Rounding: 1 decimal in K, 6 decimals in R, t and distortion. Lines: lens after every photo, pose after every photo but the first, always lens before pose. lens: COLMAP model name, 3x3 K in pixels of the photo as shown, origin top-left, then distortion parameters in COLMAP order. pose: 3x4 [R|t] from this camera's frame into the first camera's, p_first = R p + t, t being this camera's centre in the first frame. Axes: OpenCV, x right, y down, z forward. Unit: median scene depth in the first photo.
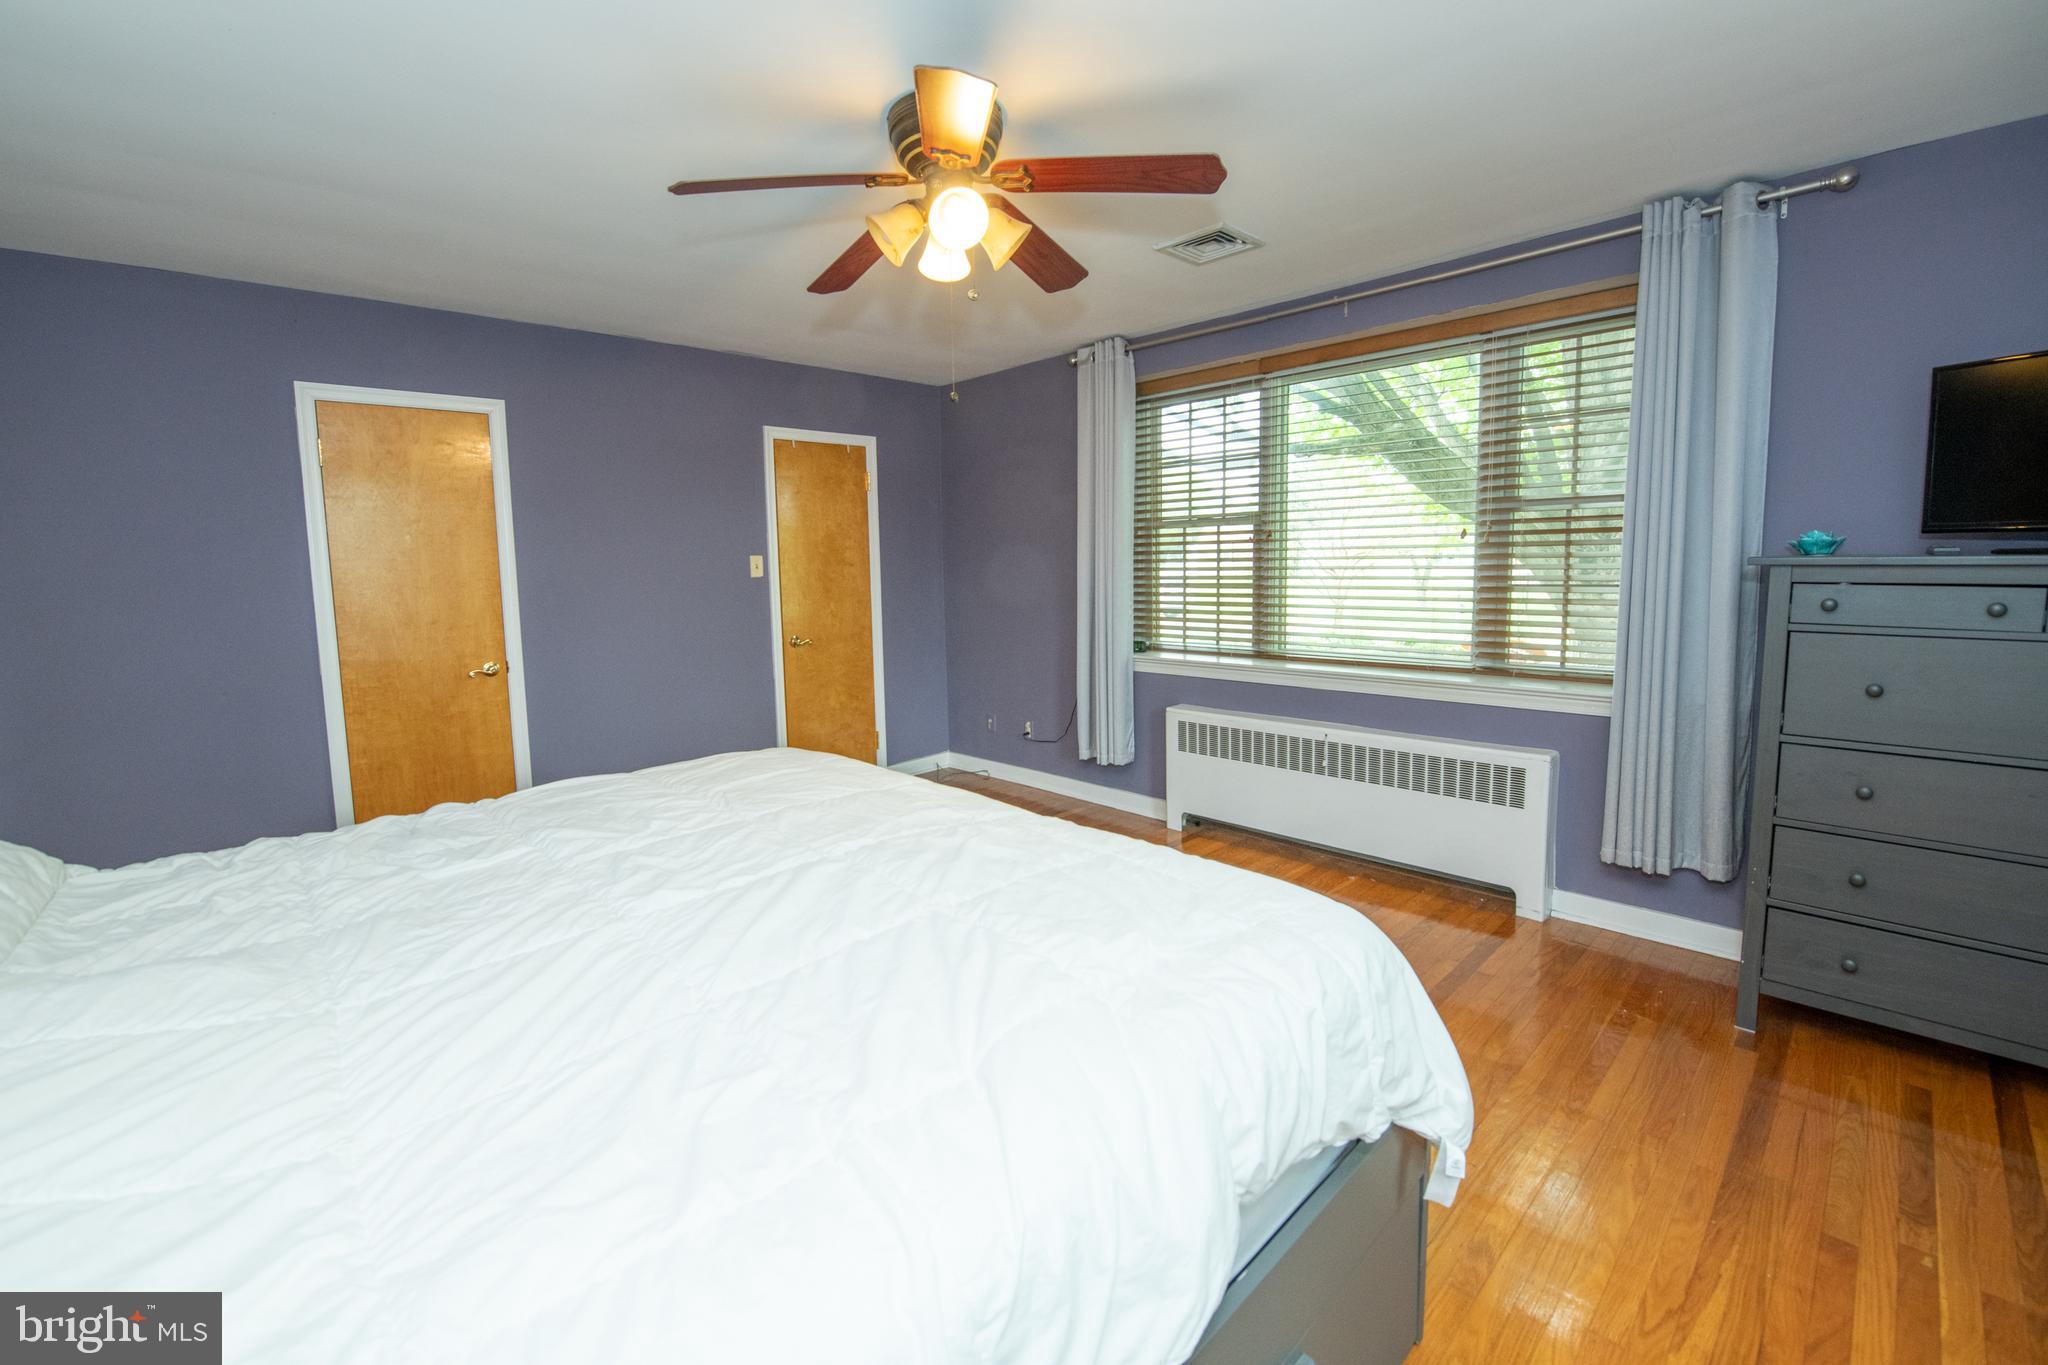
lens RADIAL K [[856.2, 0, 1009.8], [0, 856.2, 652.1], [0, 0, 1]] dist [-0.015646, -0.003179]
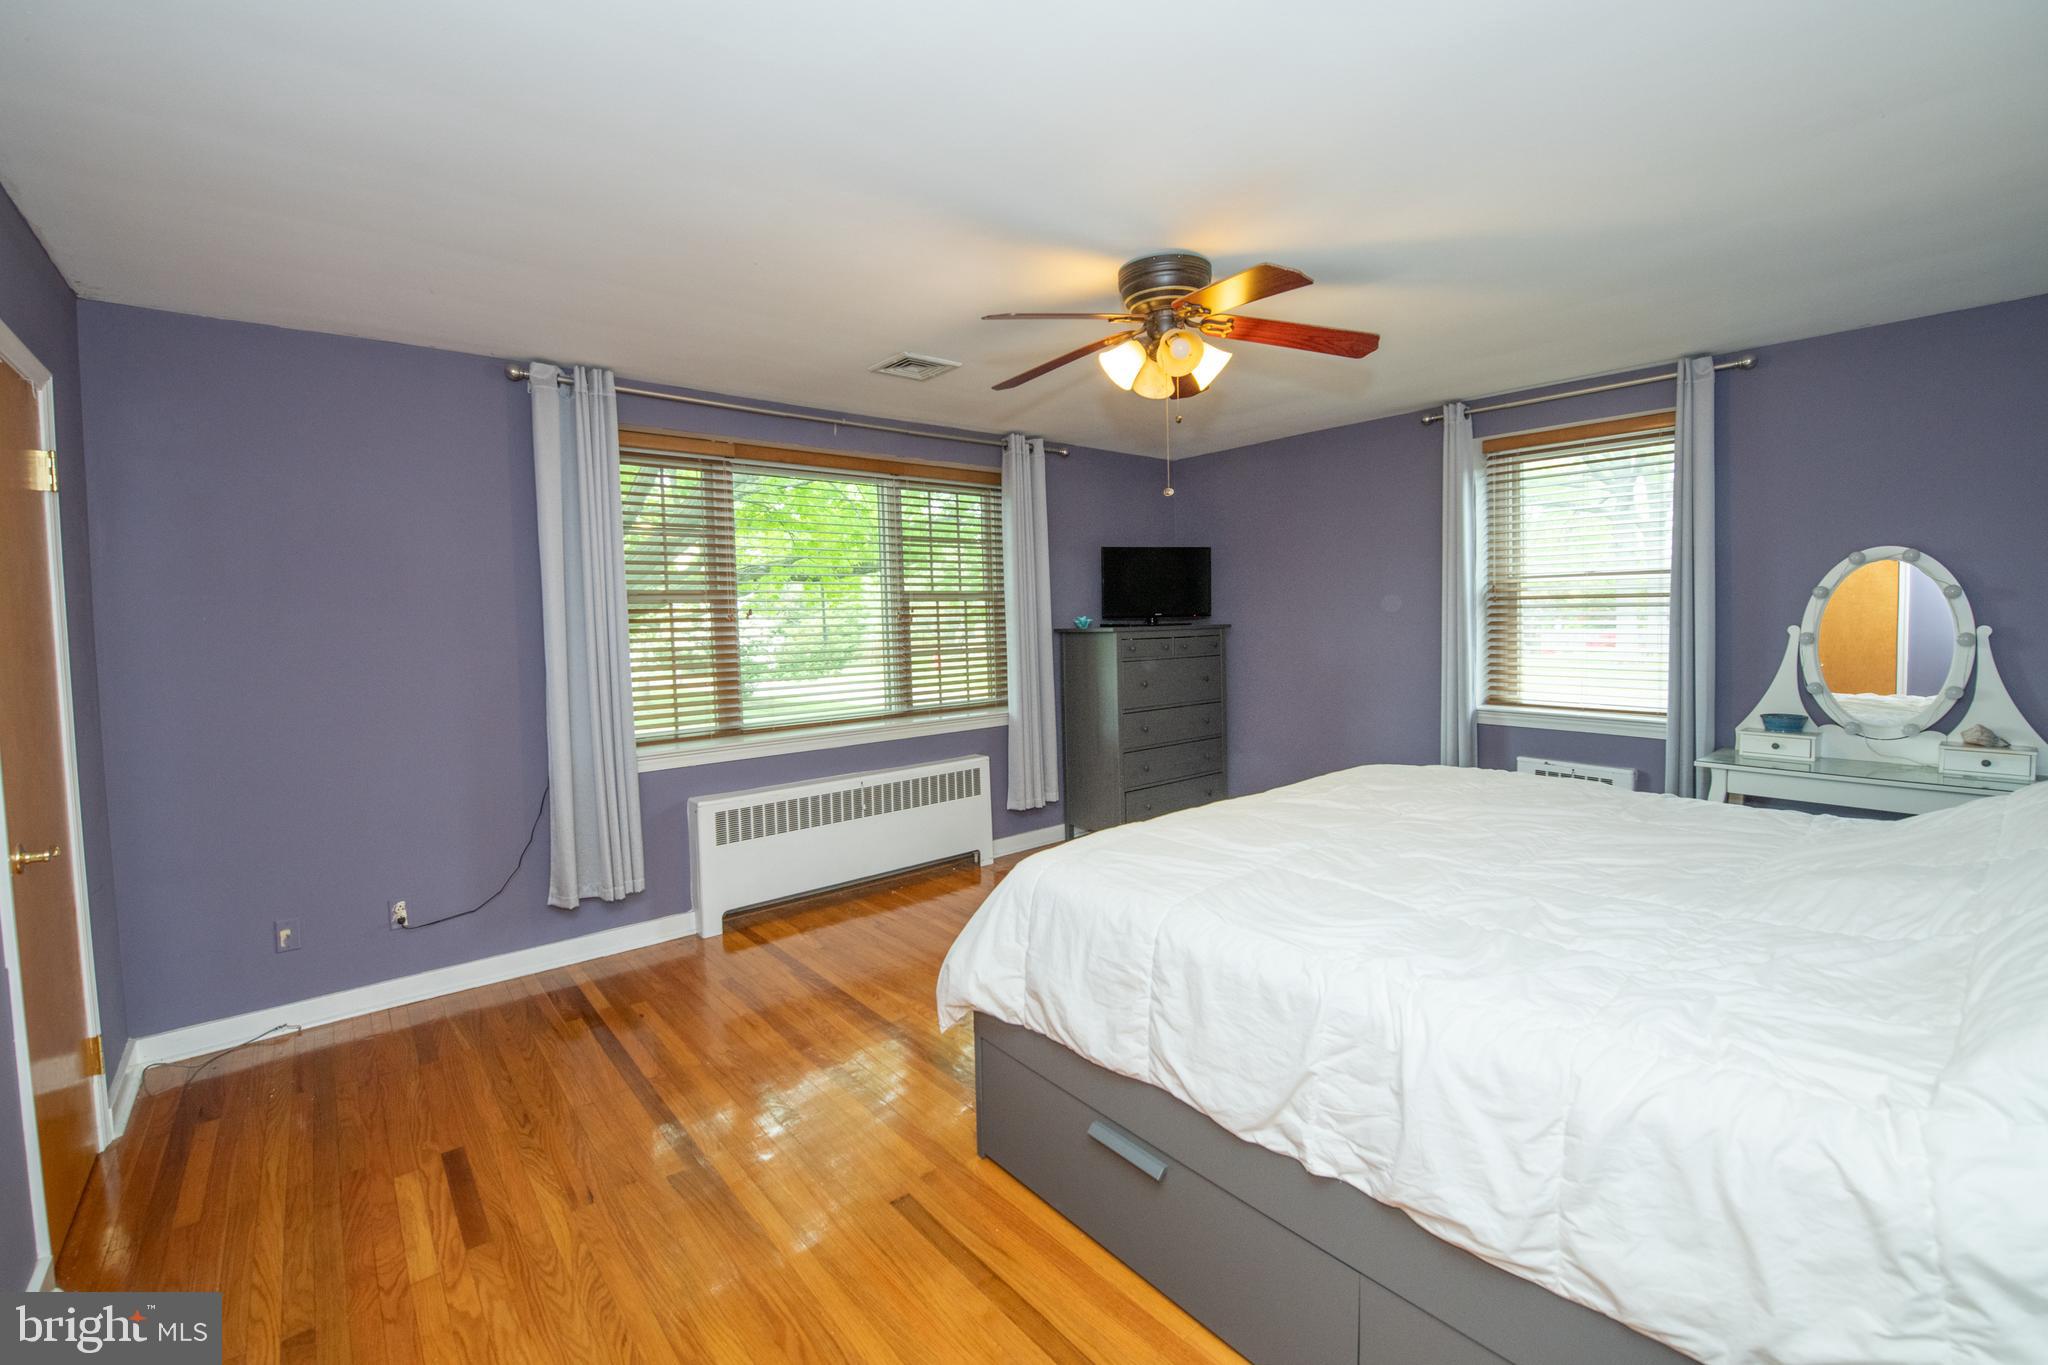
lens RADIAL K [[835.8, 0, 990.2], [0, 835.8, 656.1], [0, 0, 1]] dist [-0.037047, -0.000141]
pose [[0.075676, -0.019519, 0.996941, -0.709316], [0.133601, 0.990992, 0.009261, -0.058509], [-0.988142, 0.132492, 0.077603, 0.666951]]
